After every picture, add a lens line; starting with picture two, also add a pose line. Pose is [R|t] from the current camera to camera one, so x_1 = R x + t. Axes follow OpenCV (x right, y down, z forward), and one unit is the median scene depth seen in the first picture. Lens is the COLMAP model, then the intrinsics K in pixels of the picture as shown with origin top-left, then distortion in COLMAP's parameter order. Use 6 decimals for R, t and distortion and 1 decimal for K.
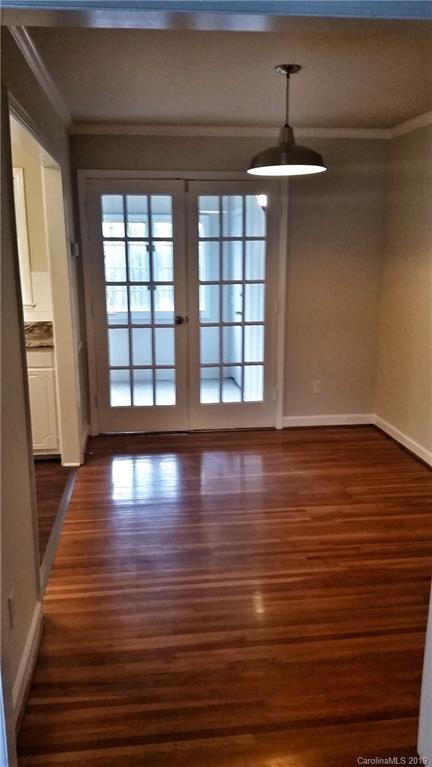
lens RADIAL K [[617.2, 0, 219.1], [0, 617.2, 380.9], [0, 0, 1]] dist [0.068933, -0.109068]
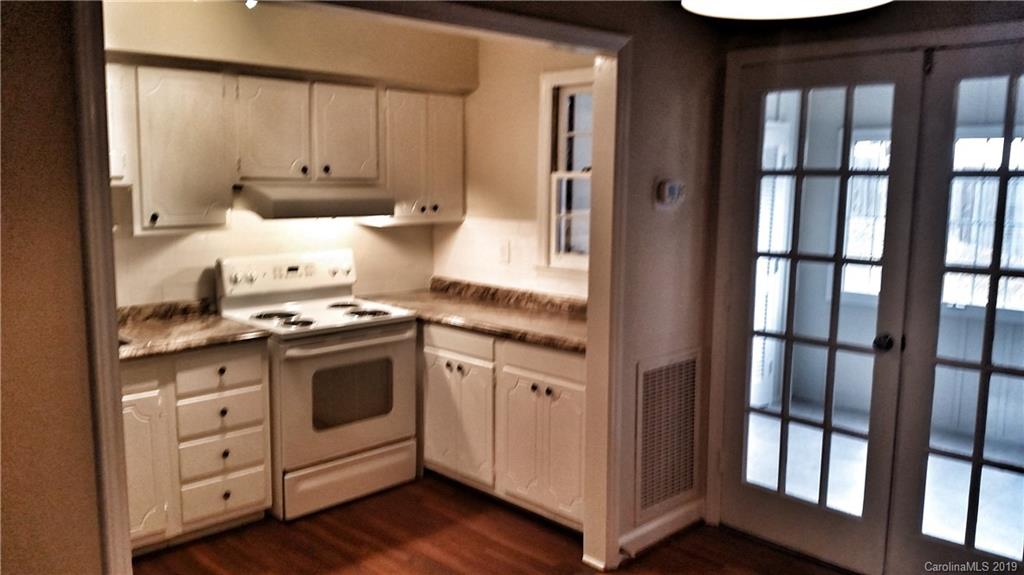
lens RADIAL K [[824.0, 0, 534.2], [0, 824.0, 265.5], [0, 0, 1]] dist [0.068933, -0.109068]
pose [[0.598675, 0.089649, -0.795959, 0.276439], [-0.180718, 0.983212, -0.025186, -0.091923], [0.780339, 0.158923, 0.604826, 0.403601]]
